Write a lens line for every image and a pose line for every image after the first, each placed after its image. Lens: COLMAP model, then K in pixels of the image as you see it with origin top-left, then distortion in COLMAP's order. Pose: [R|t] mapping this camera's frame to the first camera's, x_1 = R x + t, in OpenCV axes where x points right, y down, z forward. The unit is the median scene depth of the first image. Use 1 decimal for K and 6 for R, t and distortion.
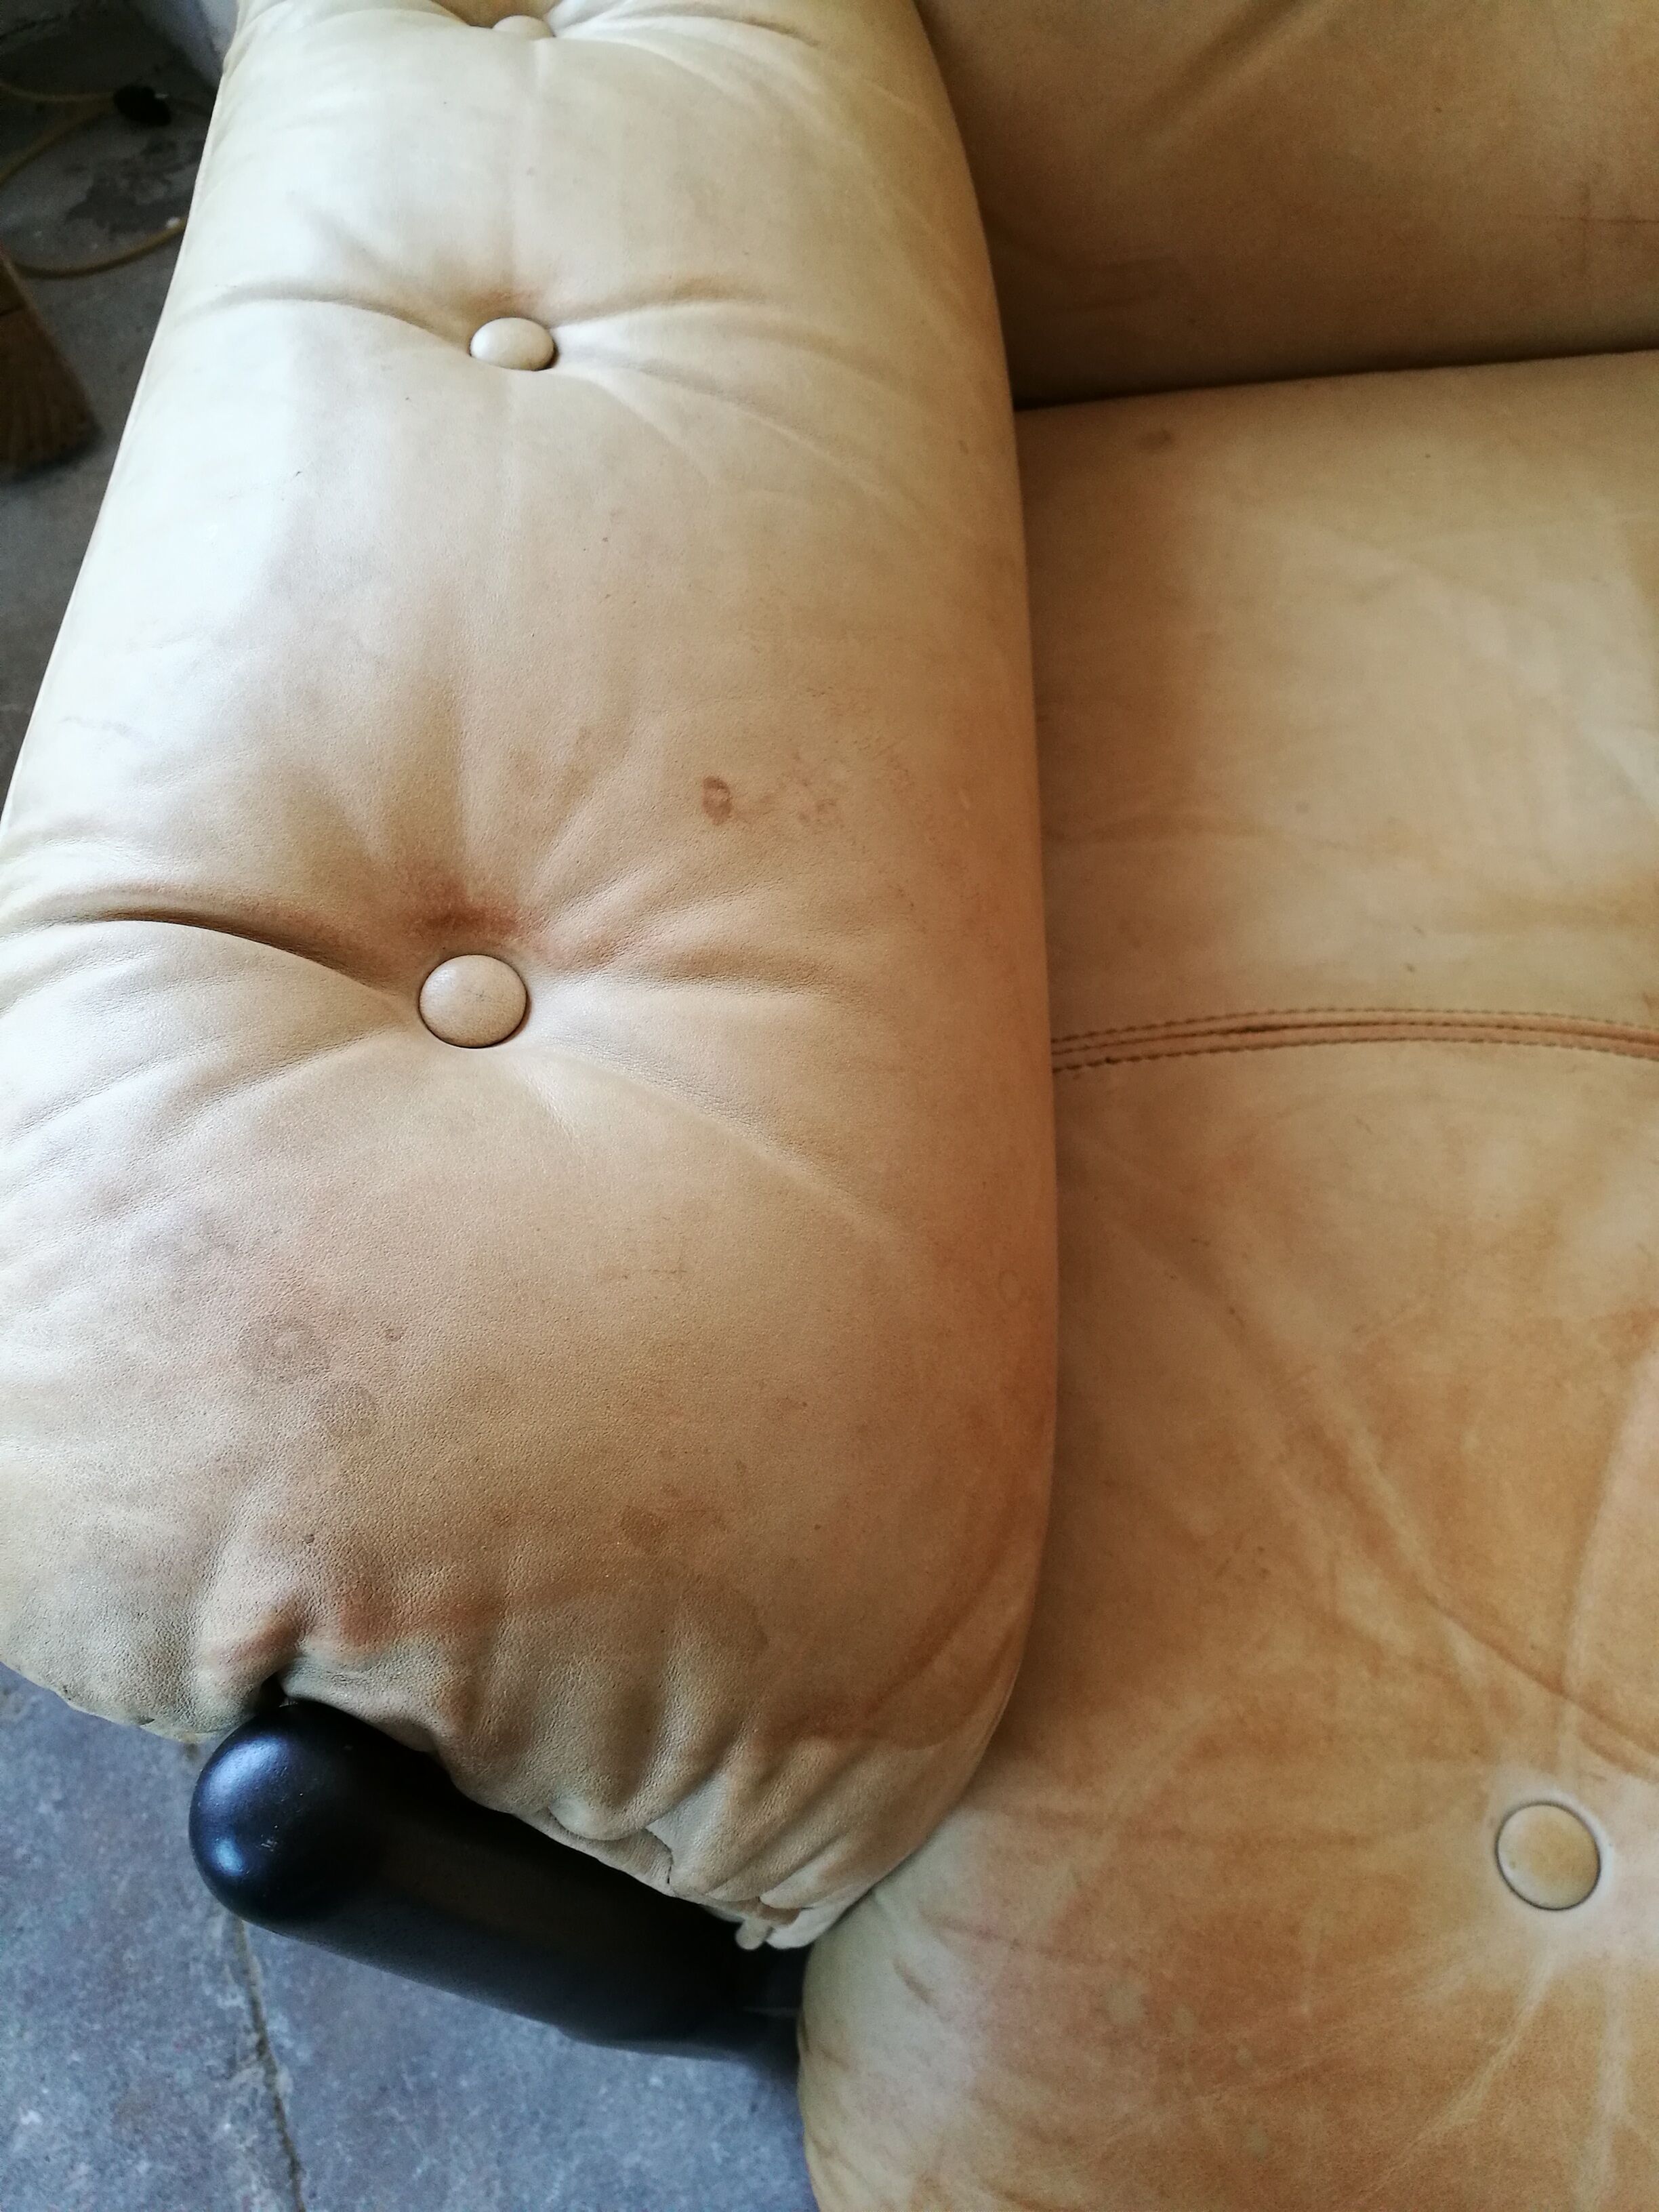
lens RADIAL K [[1746.6, 0, 820.8], [0, 1746.6, 1111.2], [0, 0, 1]] dist [-0.029834, 0.026591]
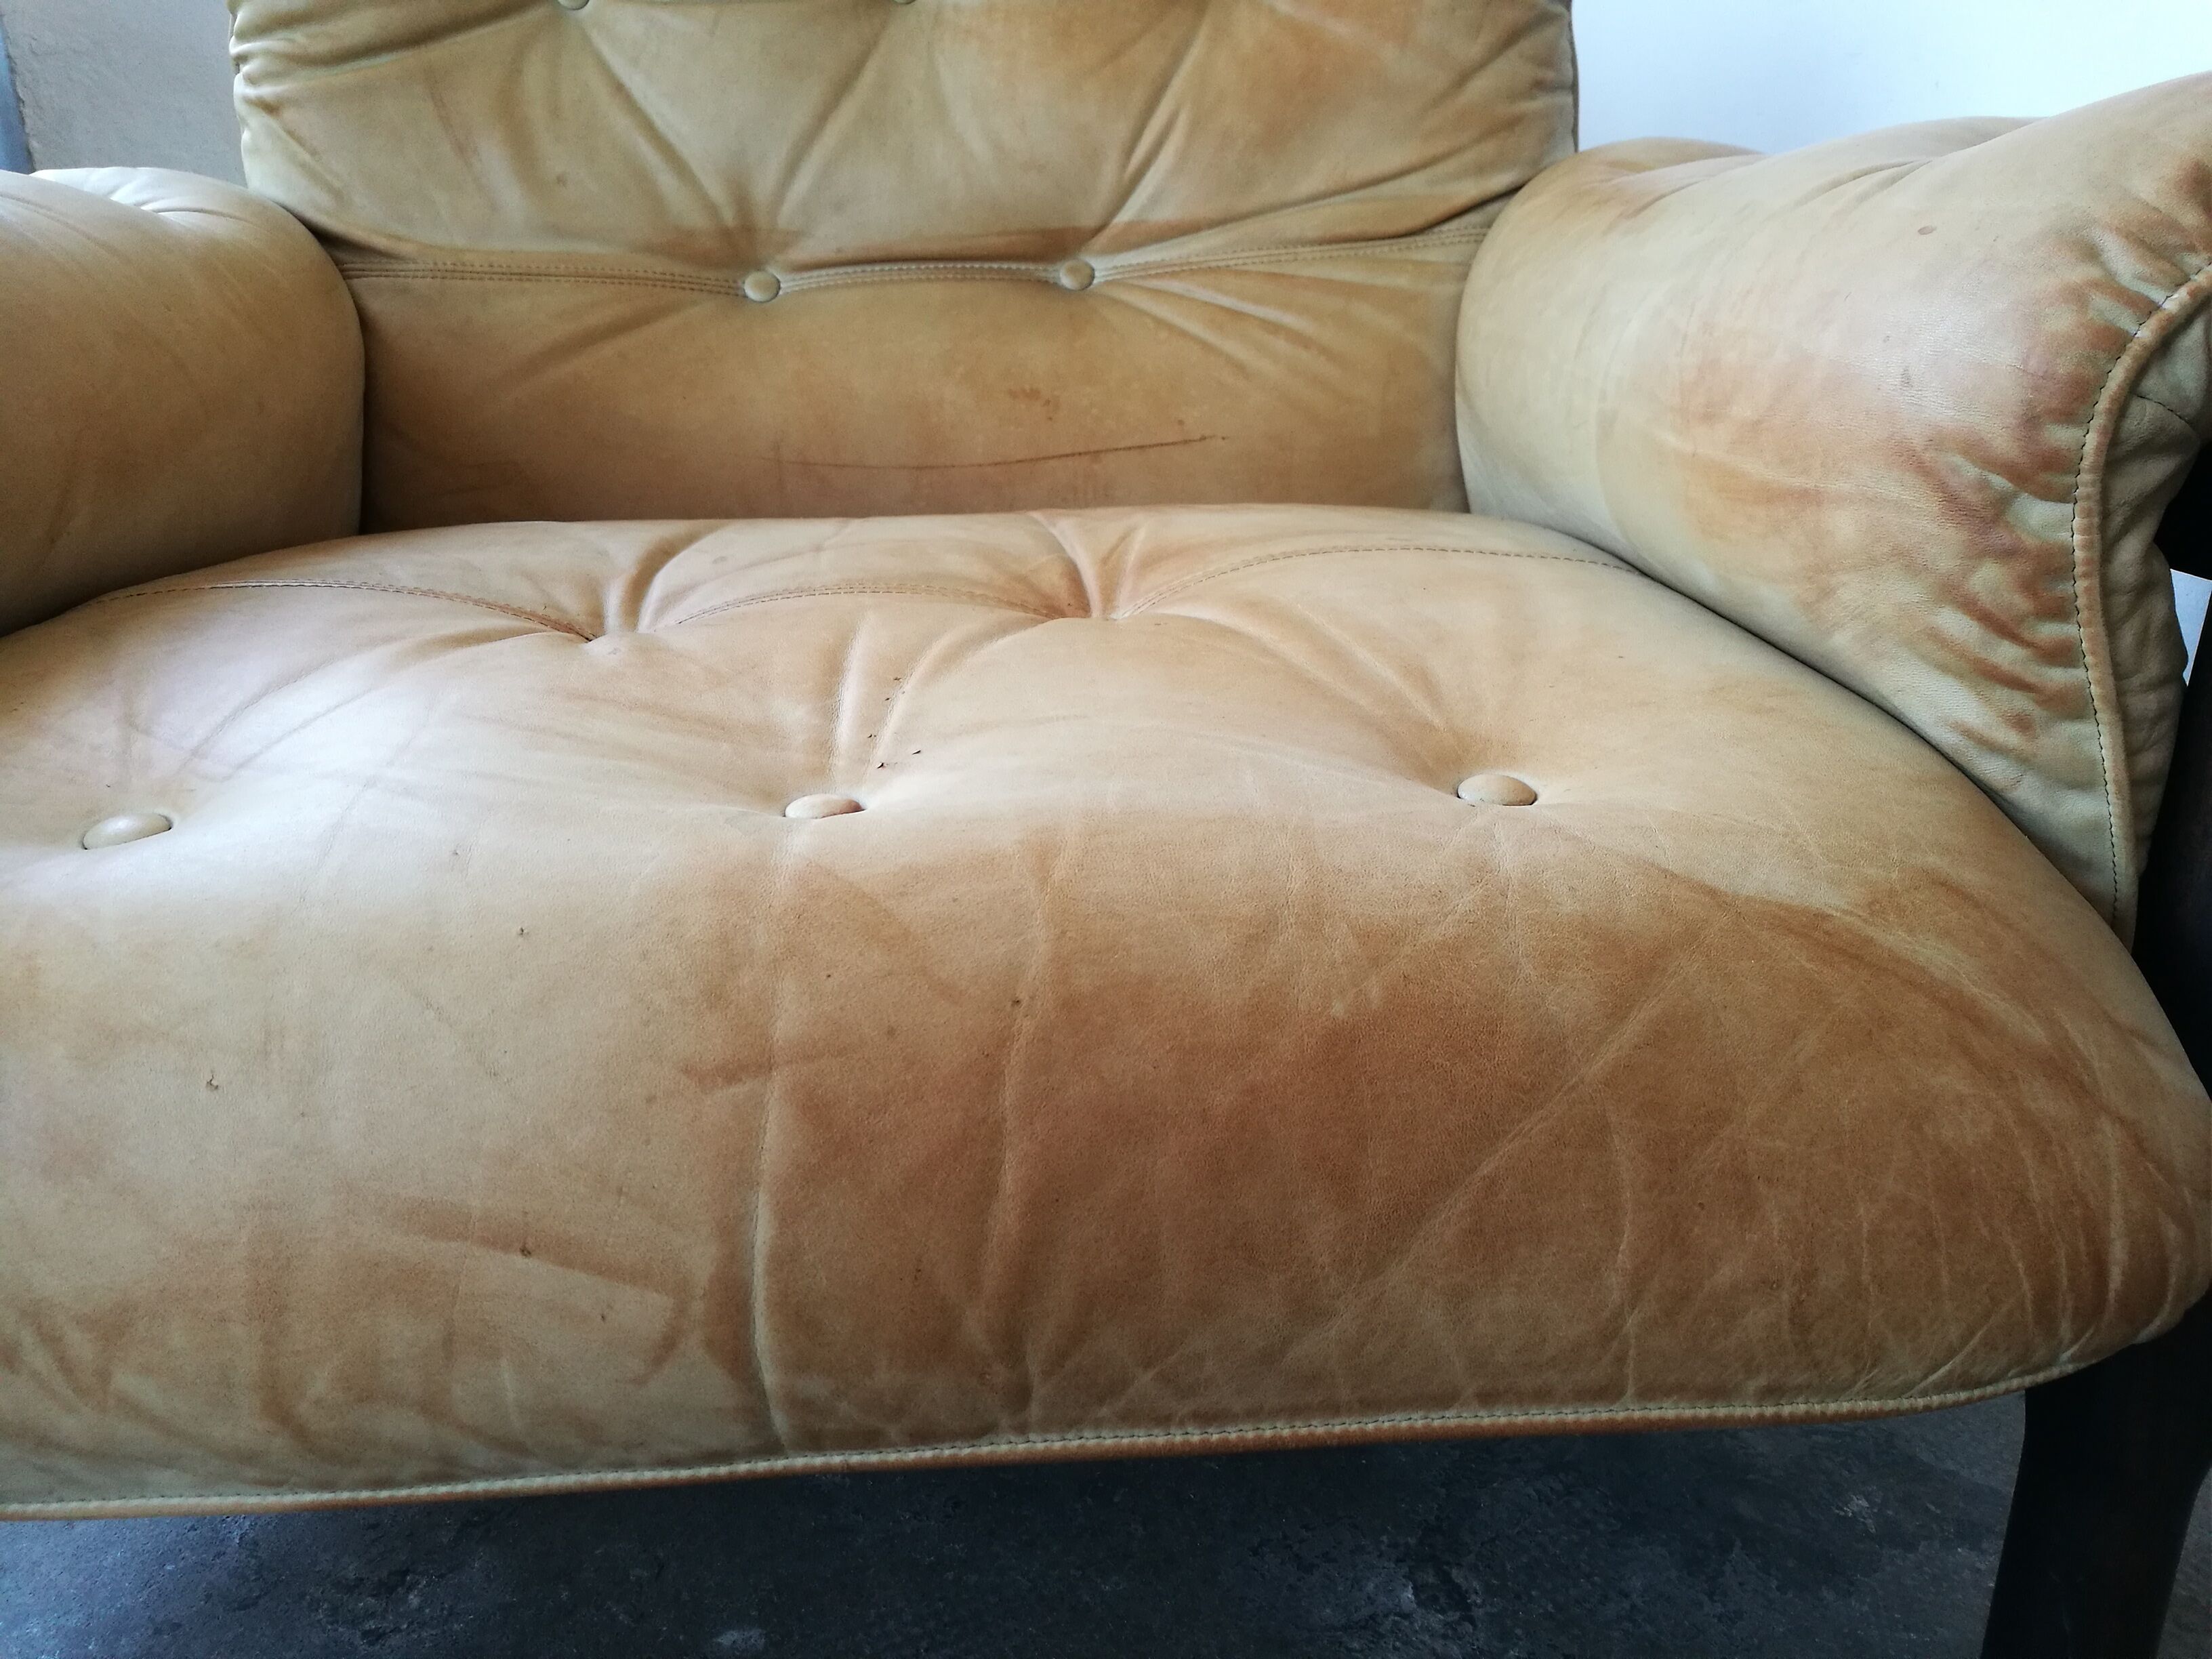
lens RADIAL K [[1746.6, 0, 1113.6], [0, 1746.6, 838.9], [0, 0, 1]] dist [-0.029834, 0.026591]
pose [[0.991790, 0.084020, 0.096400, 1.026986], [-0.002276, 0.765338, -0.643625, 1.262069], [-0.127856, 0.638121, 0.759246, -0.027244]]
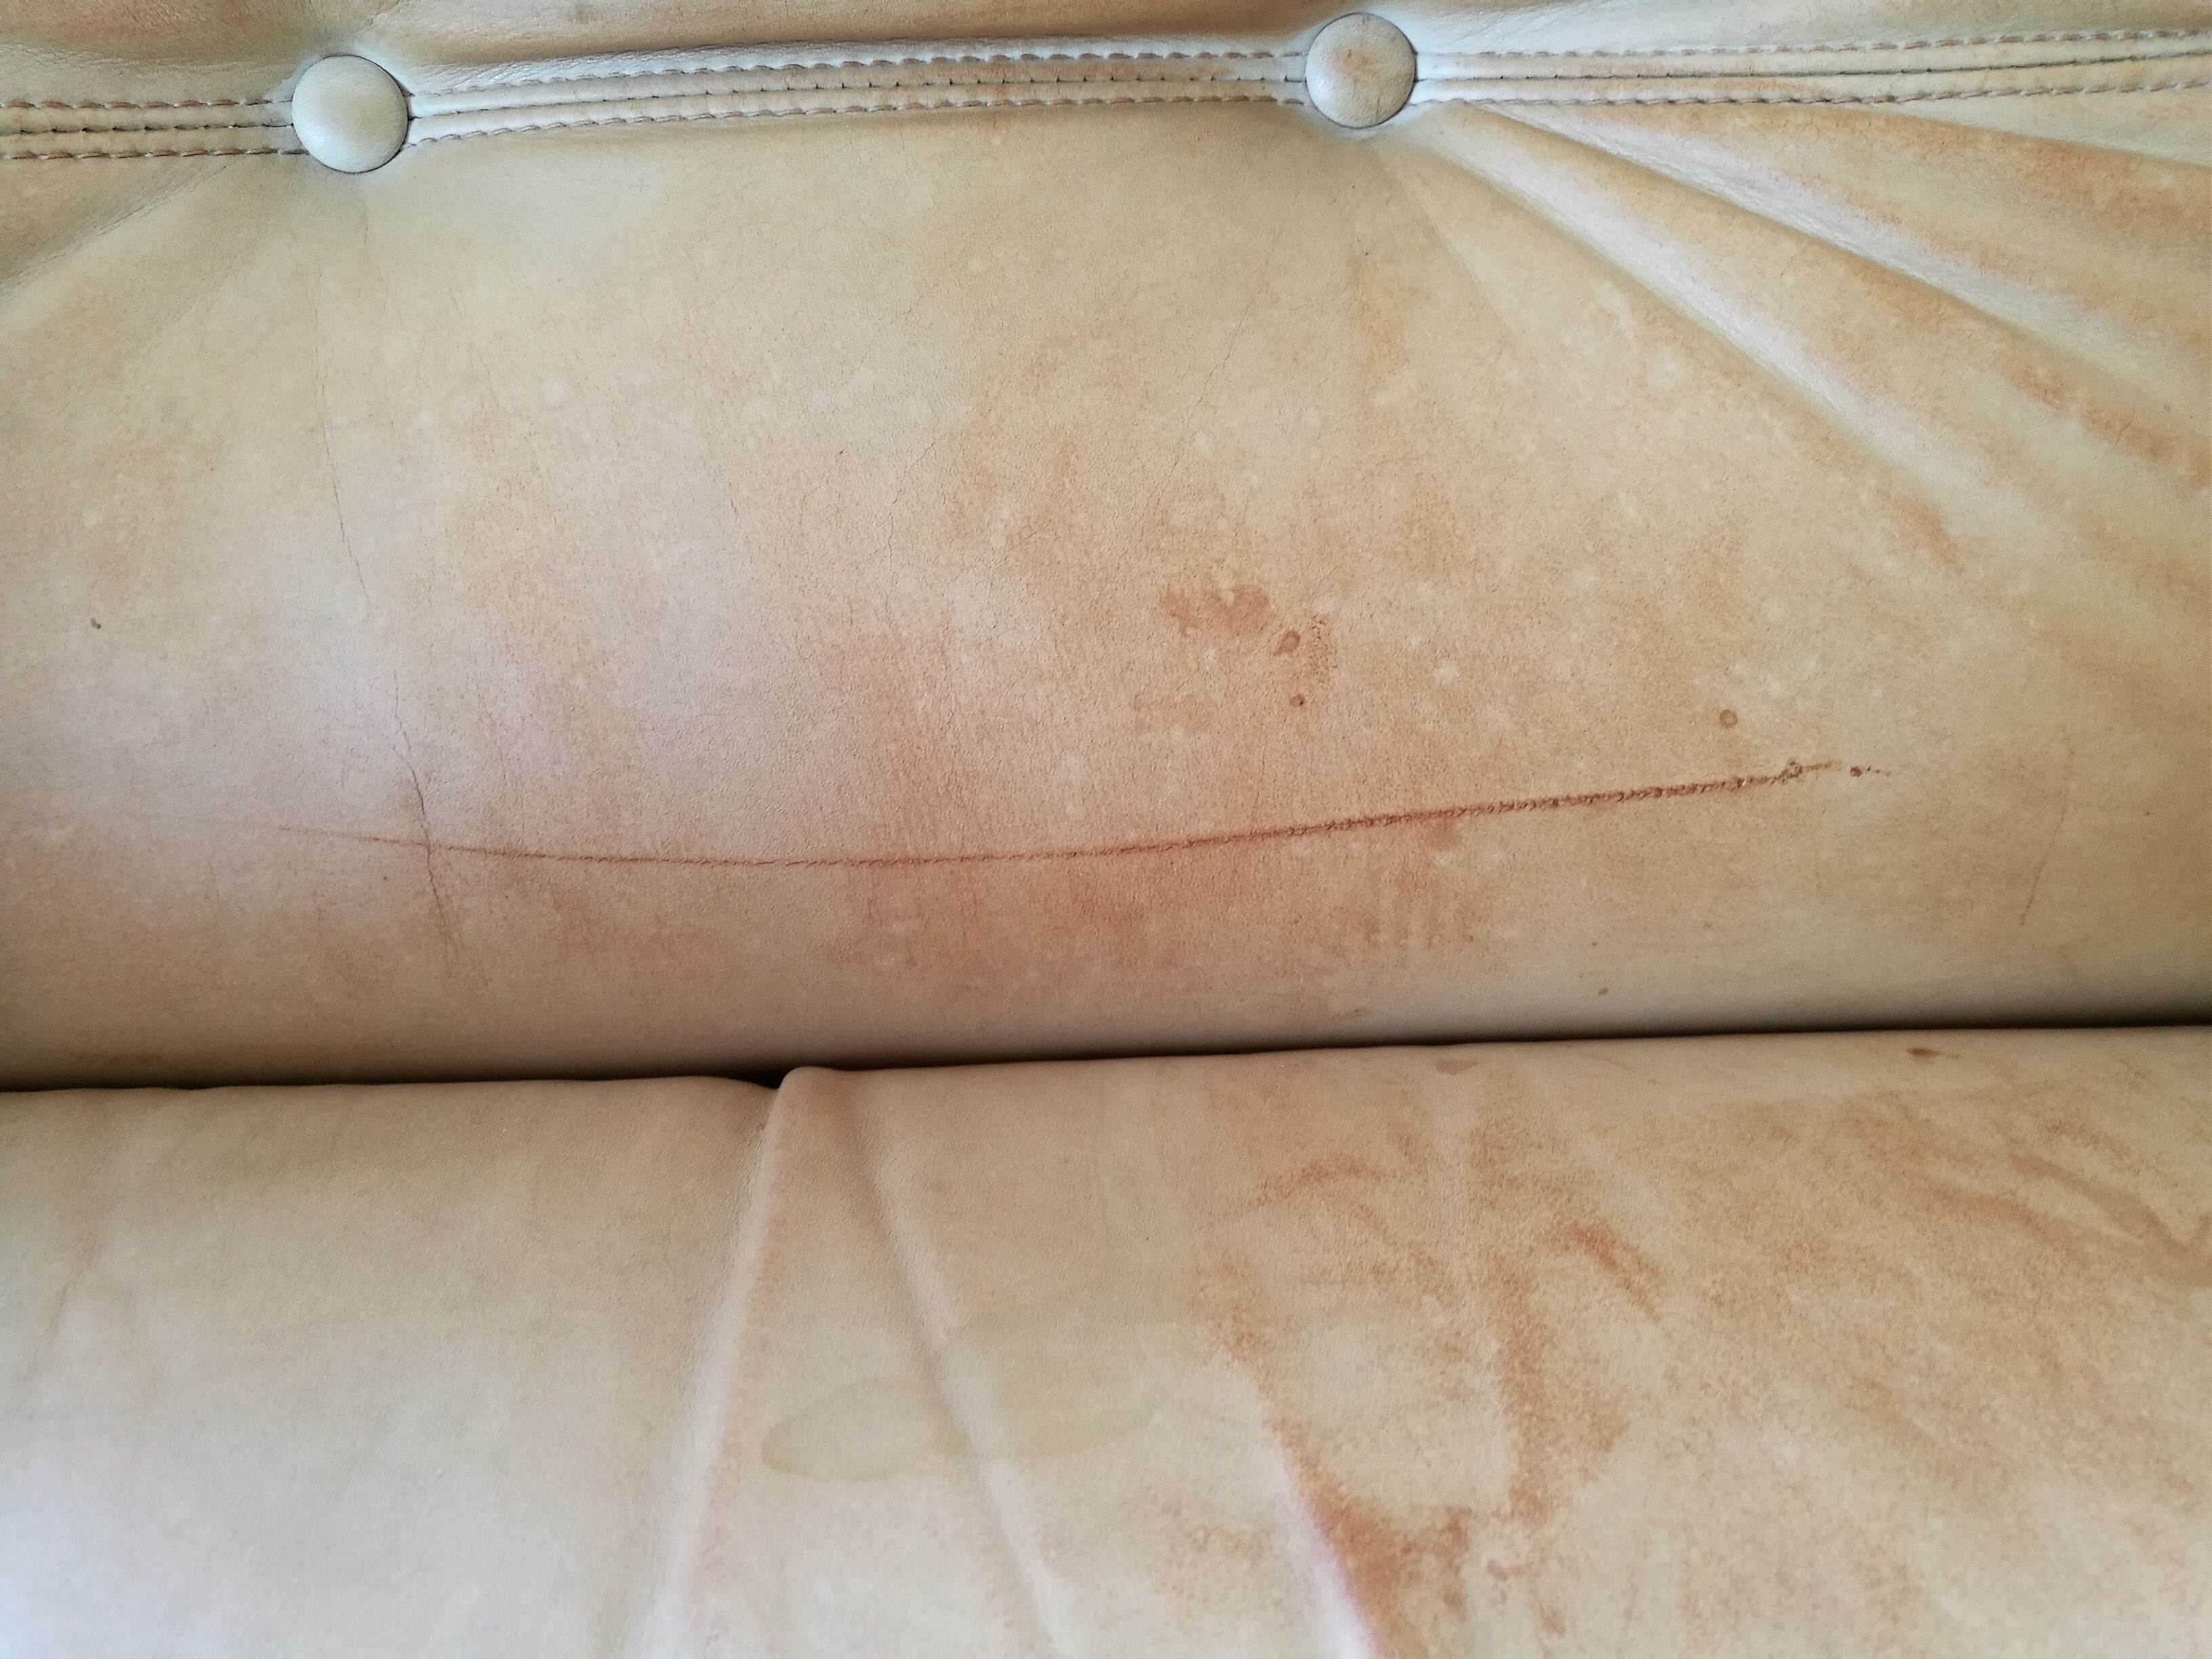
lens RADIAL K [[1746.6, 0, 1113.4], [0, 1746.6, 821.4], [0, 0, 1]] dist [-0.029834, 0.026591]
pose [[0.990489, 0.049503, 0.128381, 0.945199], [-0.005706, 0.947014, -0.321141, -0.604257], [-0.137476, 0.317354, 0.938289, 0.849070]]
